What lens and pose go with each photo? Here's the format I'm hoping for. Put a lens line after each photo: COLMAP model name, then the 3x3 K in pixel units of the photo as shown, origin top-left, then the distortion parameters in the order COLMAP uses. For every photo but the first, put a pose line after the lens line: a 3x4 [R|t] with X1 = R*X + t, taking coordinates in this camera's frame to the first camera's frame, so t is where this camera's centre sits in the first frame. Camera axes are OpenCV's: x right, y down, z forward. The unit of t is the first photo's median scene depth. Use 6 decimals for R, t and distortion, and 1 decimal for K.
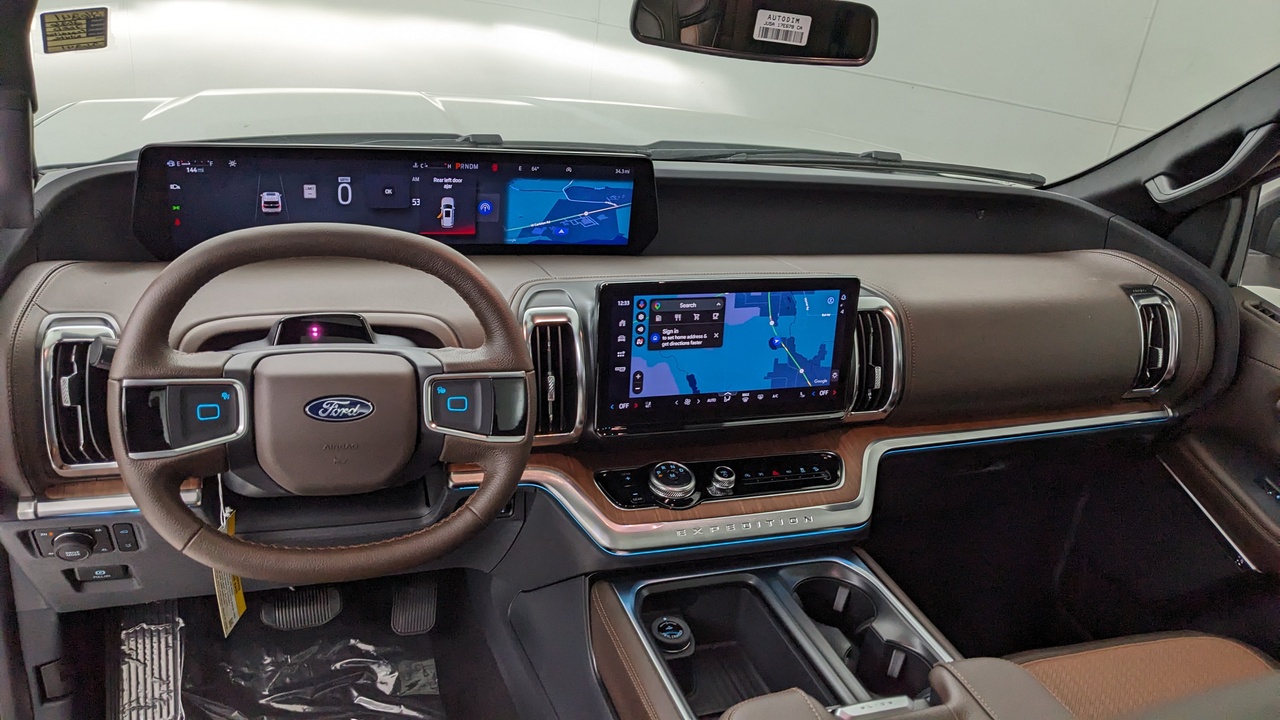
lens RADIAL K [[981.3, 0, 641.7], [0, 981.3, 369.1], [0, 0, 1]] dist [0.005639, -0.021616]
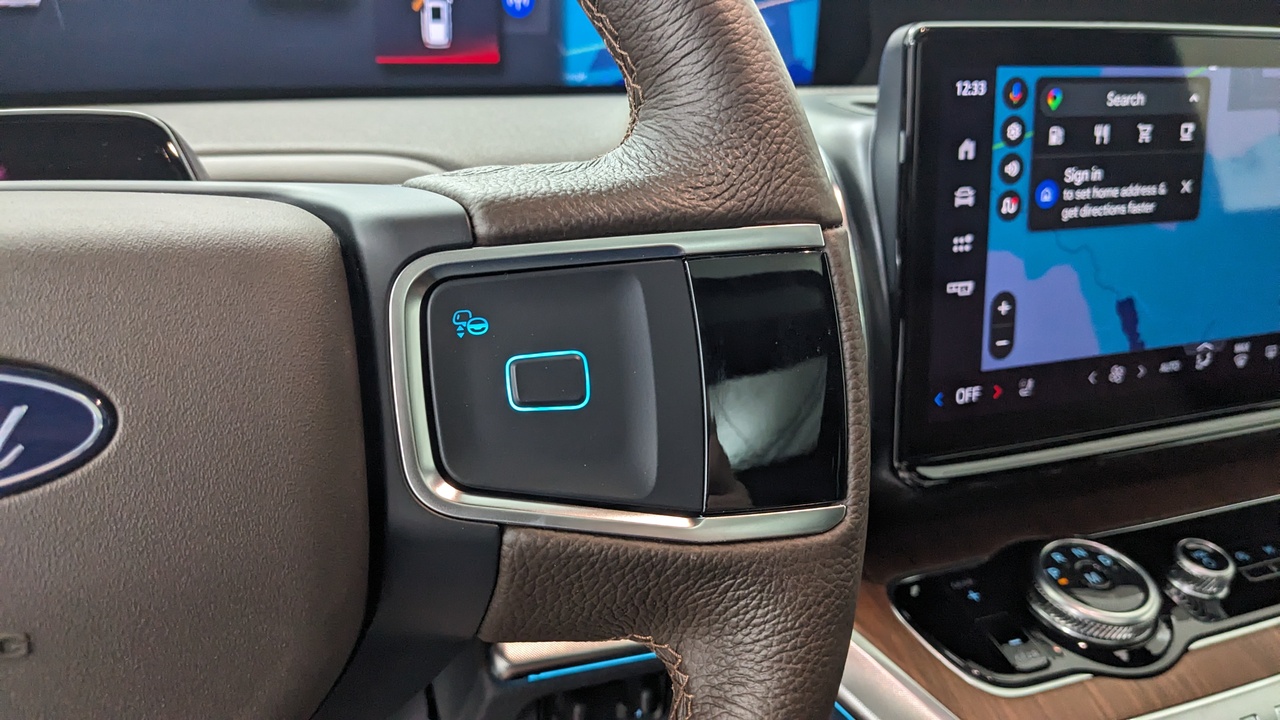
lens RADIAL K [[981.3, 0, 644.6], [0, 981.3, 370.5], [0, 0, 1]] dist [0.005639, -0.021616]
pose [[0.996940, -0.076931, 0.013889, -0.137156], [0.077532, 0.995748, -0.049749, 0.036858], [-0.010002, 0.050674, 0.998665, 0.633551]]
